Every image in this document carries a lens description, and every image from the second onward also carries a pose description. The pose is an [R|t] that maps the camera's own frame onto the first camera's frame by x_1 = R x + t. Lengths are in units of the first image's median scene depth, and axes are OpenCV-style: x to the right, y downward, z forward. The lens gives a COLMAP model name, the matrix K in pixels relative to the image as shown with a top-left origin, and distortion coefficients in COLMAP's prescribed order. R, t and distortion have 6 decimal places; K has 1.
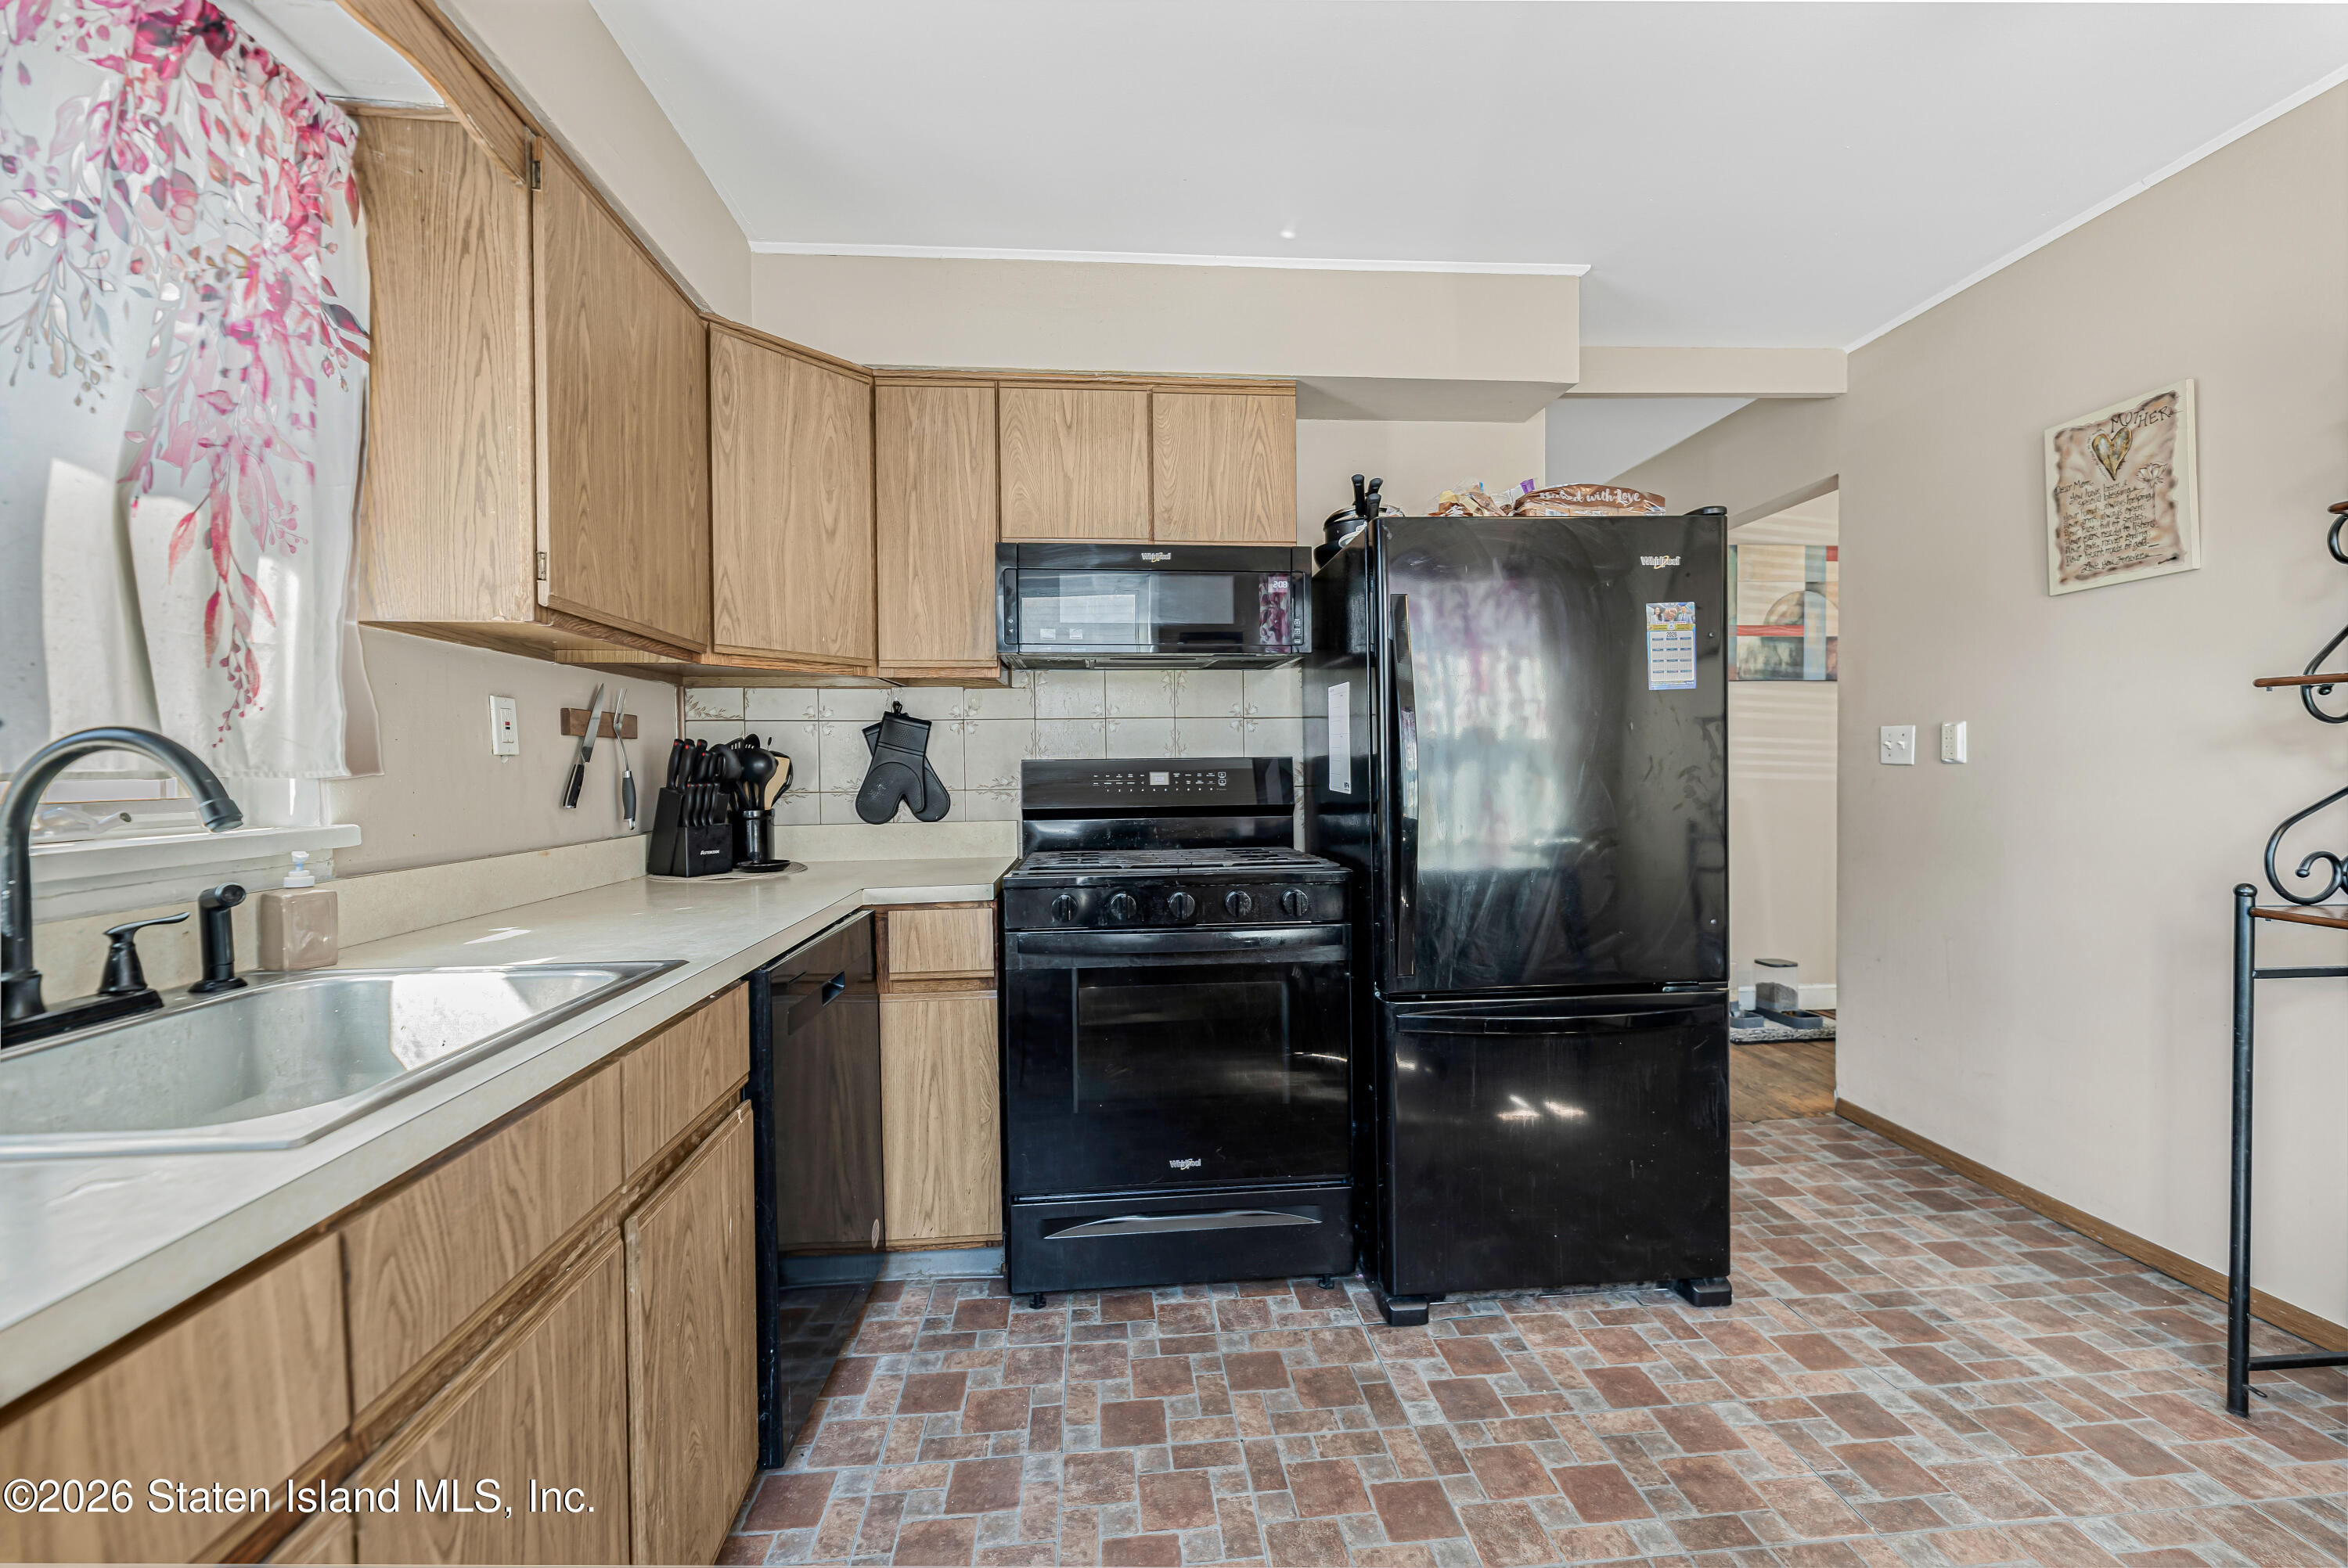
lens RADIAL K [[975.0, 0, 1174.6], [0, 975.0, 768.4], [0, 0, 1]] dist [-0.000631, -0.000046]
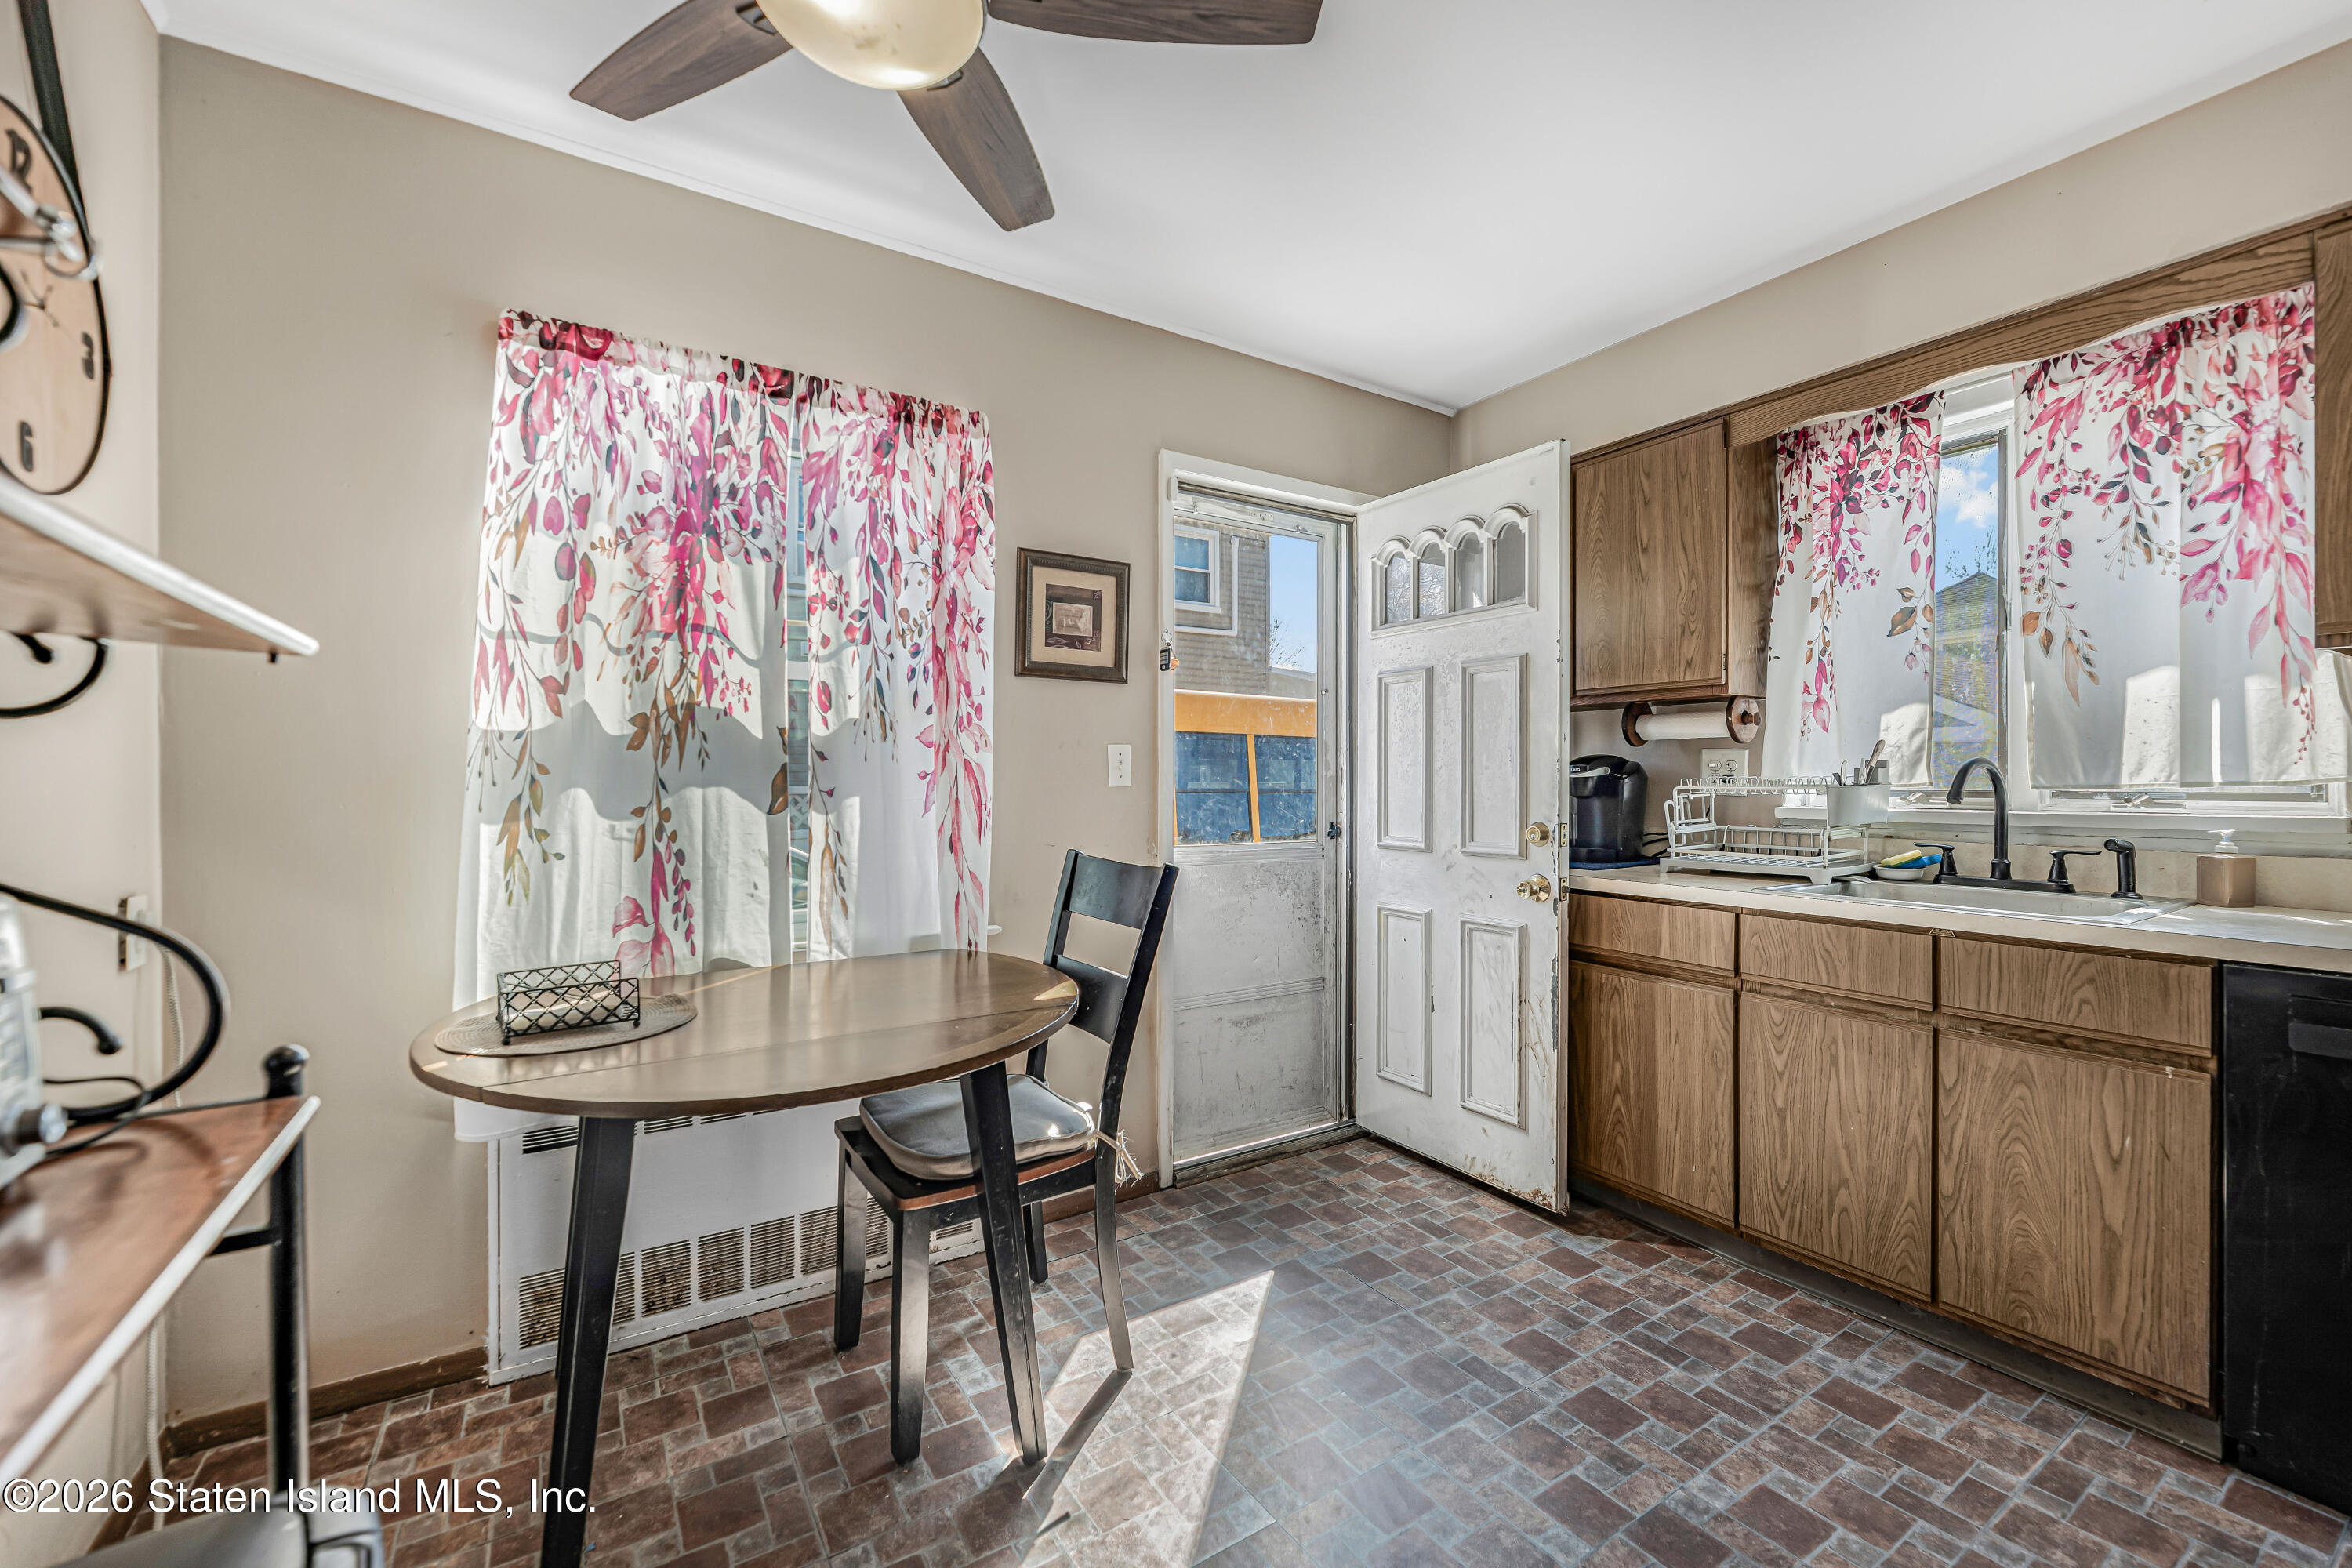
lens RADIAL K [[976.8, 0, 1176.6], [0, 976.8, 768.4], [0, 0, 1]] dist [-0.000631, -0.000046]
pose [[-0.870357, -0.000809, -0.492420, 1.251971], [-0.005620, 0.999950, 0.008290, -0.013902], [0.492388, 0.009983, -0.870318, 1.526813]]
